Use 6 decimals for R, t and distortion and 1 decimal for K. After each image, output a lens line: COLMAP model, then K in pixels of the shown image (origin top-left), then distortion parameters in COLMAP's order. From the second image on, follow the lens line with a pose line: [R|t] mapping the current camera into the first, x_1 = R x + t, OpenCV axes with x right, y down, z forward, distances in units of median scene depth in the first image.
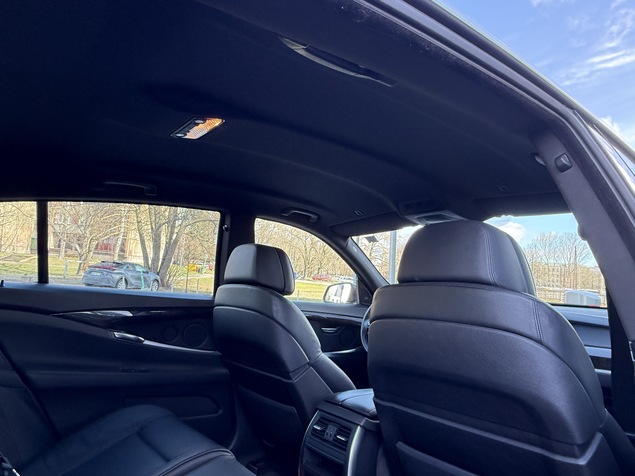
lens RADIAL K [[411.1, 0, 317.5], [0, 411.1, 238.0], [0, 0, 1]] dist [-0.002549, 0.002052]
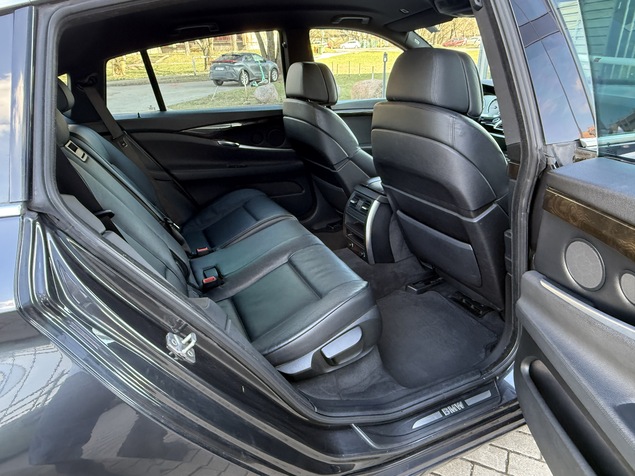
lens RADIAL K [[411.1, 0, 317.5], [0, 411.1, 238.0], [0, 0, 1]] dist [-0.002549, 0.002052]
pose [[0.955064, 0.016723, -0.295926, 0.281397], [0.133326, 0.867458, 0.479314, -0.123732], [0.264719, -0.497230, 0.826248, -0.262754]]
